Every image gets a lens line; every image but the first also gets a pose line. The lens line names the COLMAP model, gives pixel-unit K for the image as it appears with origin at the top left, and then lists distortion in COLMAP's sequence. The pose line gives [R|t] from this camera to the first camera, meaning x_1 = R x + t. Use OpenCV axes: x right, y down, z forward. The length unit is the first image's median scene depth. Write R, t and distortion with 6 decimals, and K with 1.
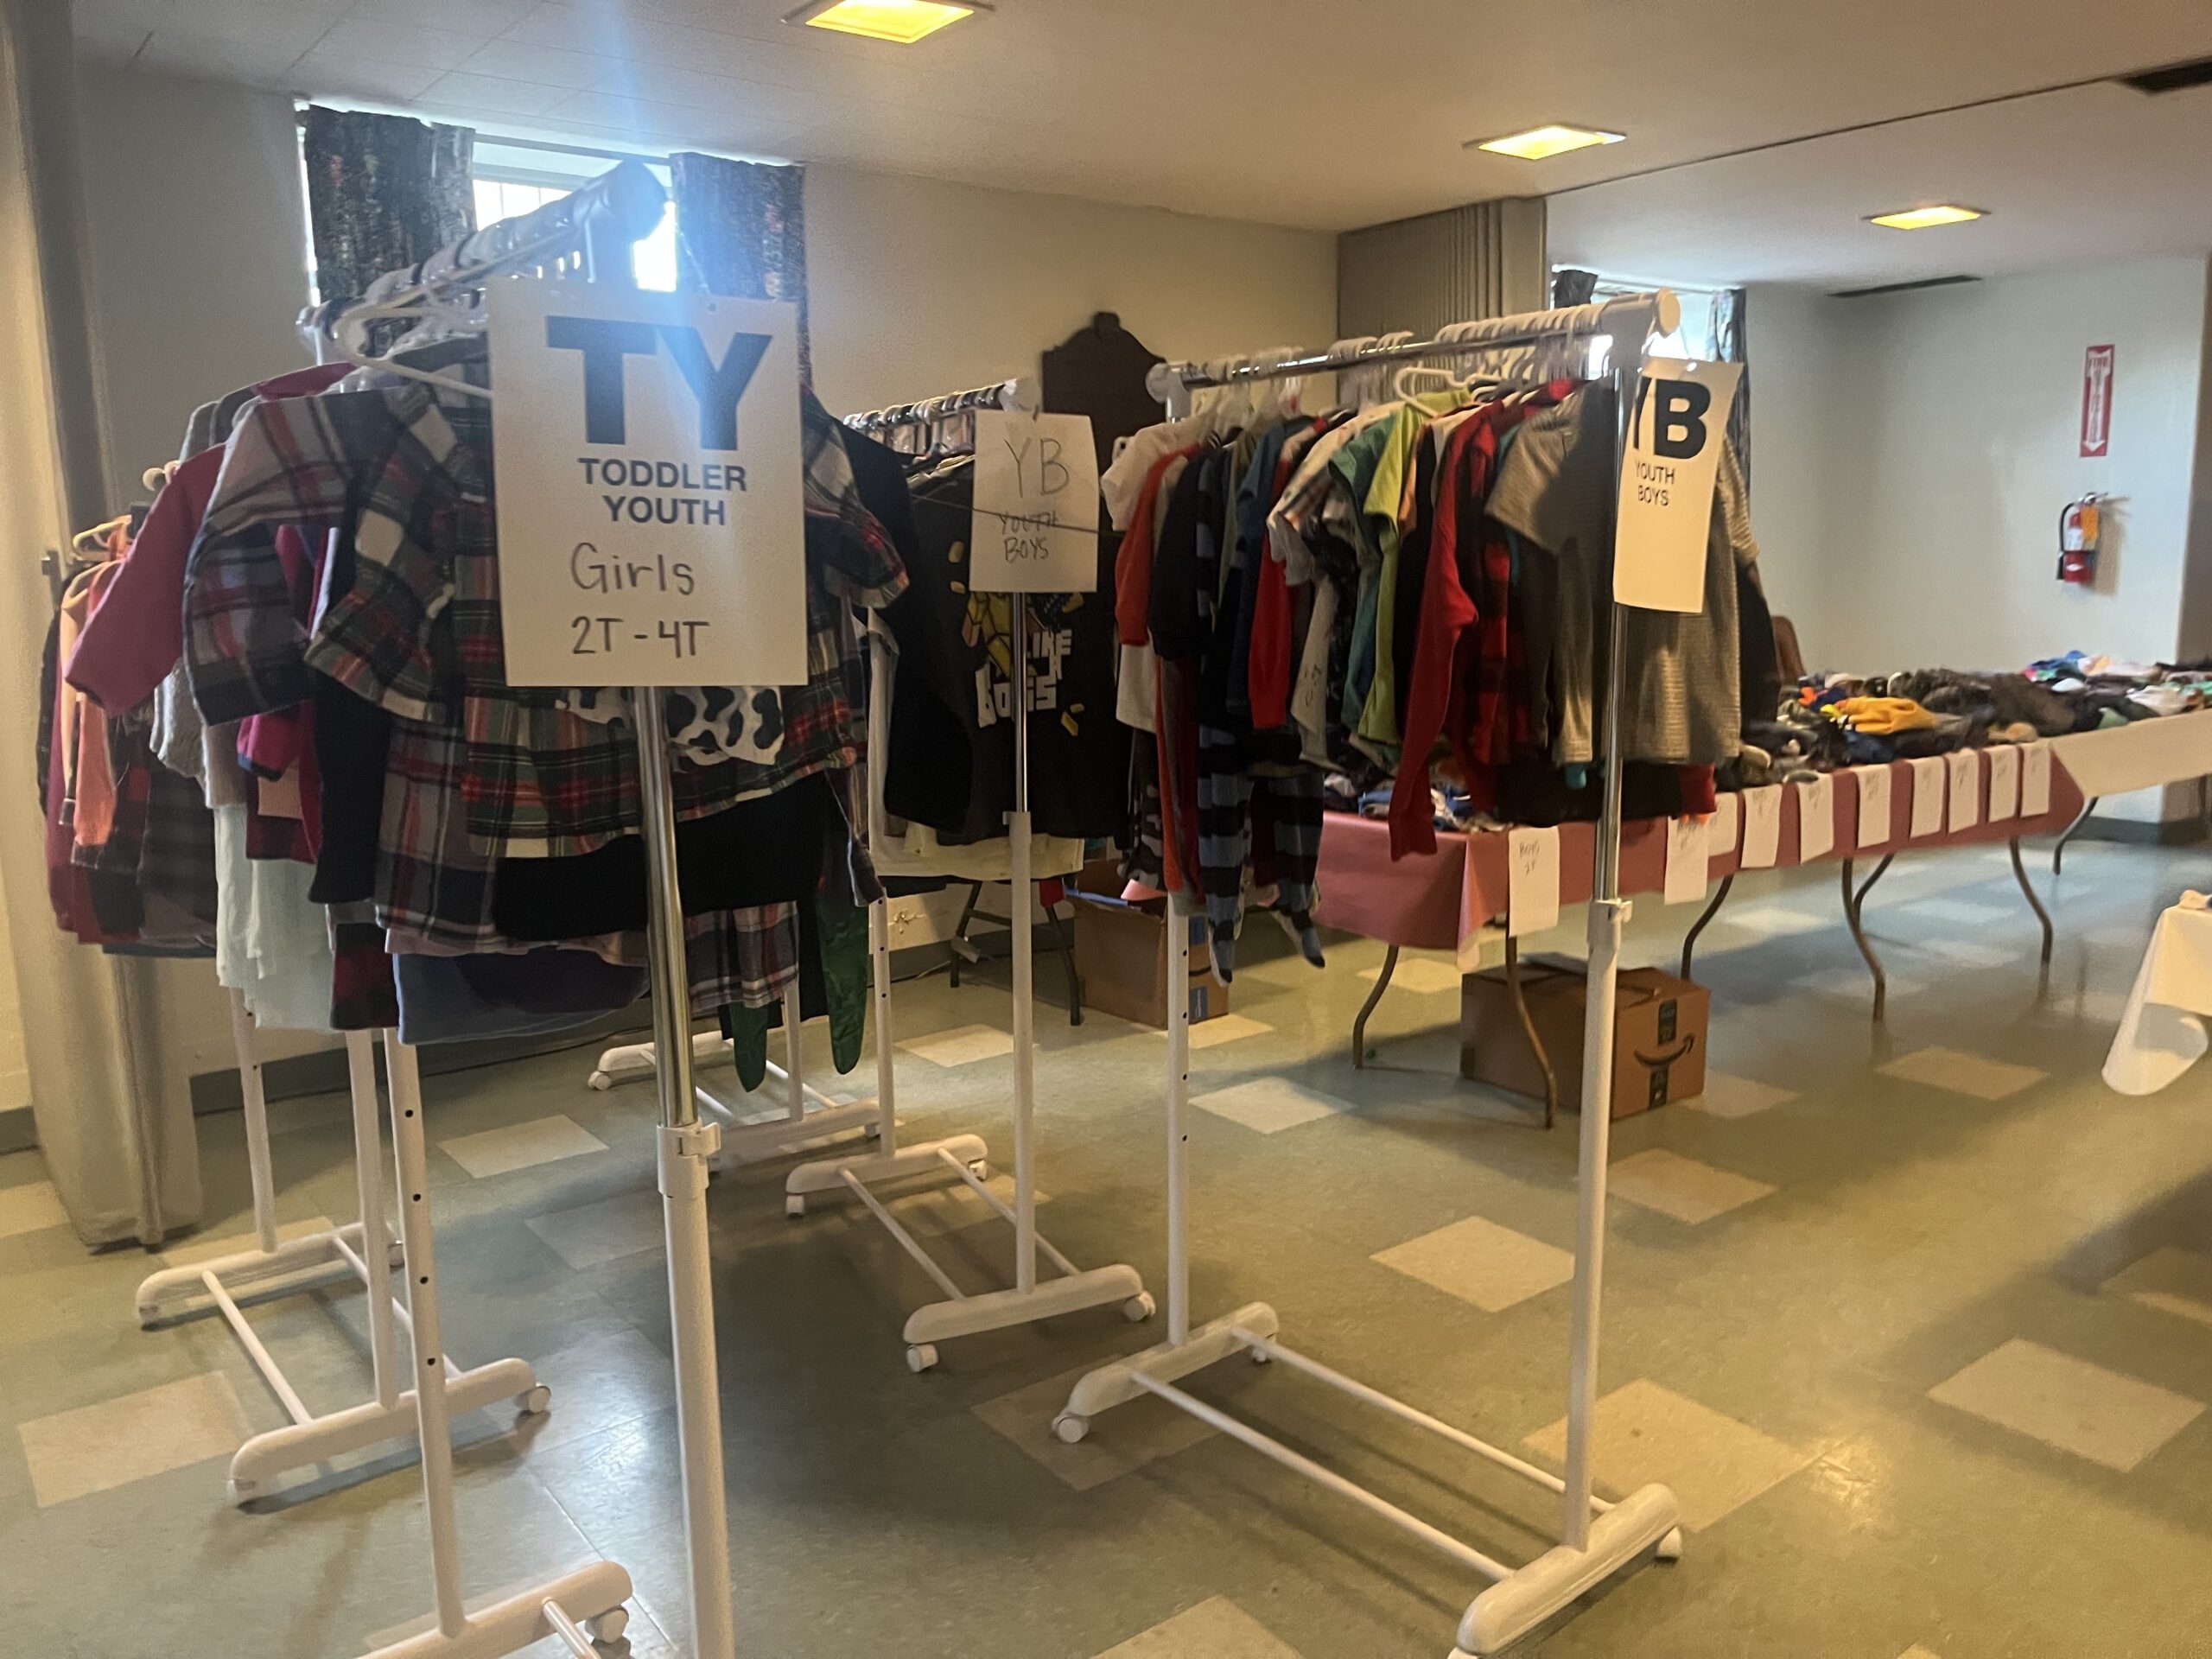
lens RADIAL K [[1695.3, 0, 1086.2], [0, 1695.3, 829.7], [0, 0, 1]] dist [0.059159, -0.084112]
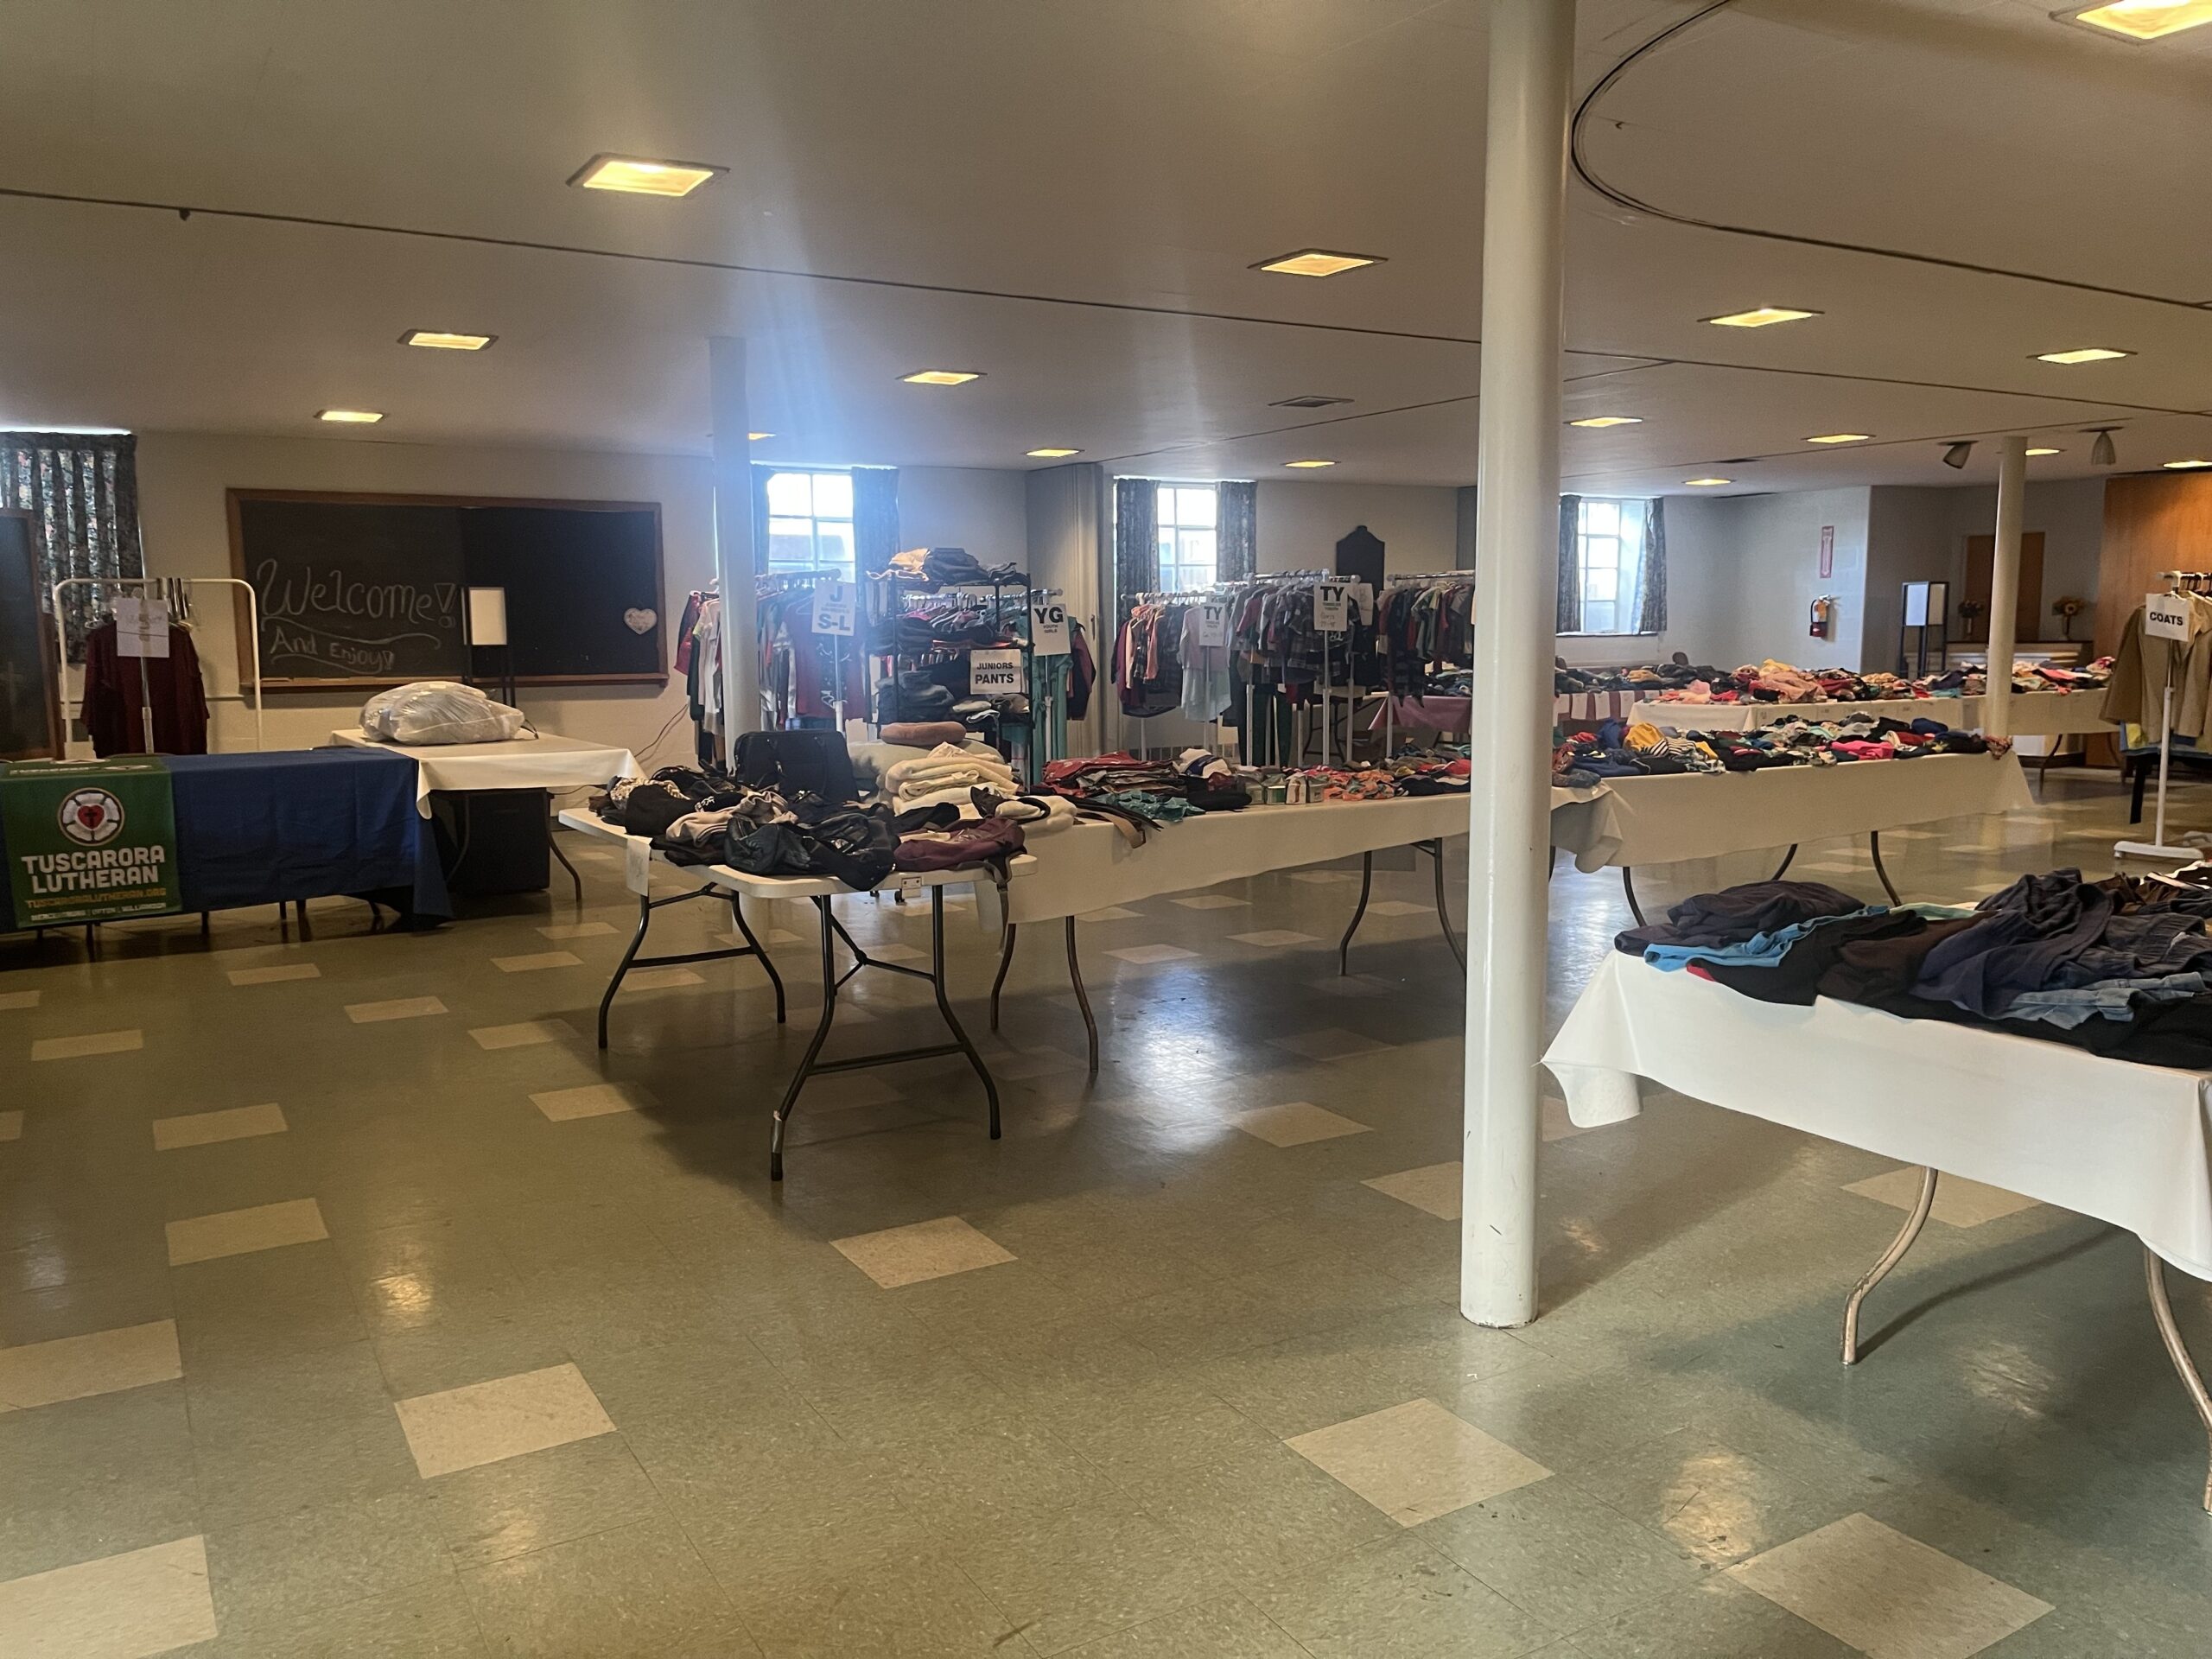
lens RADIAL K [[1695.3, 0, 1094.7], [0, 1695.3, 833.3], [0, 0, 1]] dist [0.059159, -0.084112]
pose [[0.994322, 0.021081, -0.104302, -0.127282], [-0.025326, 0.998897, -0.039537, 0.311379], [0.103353, 0.041954, 0.993760, -1.798875]]
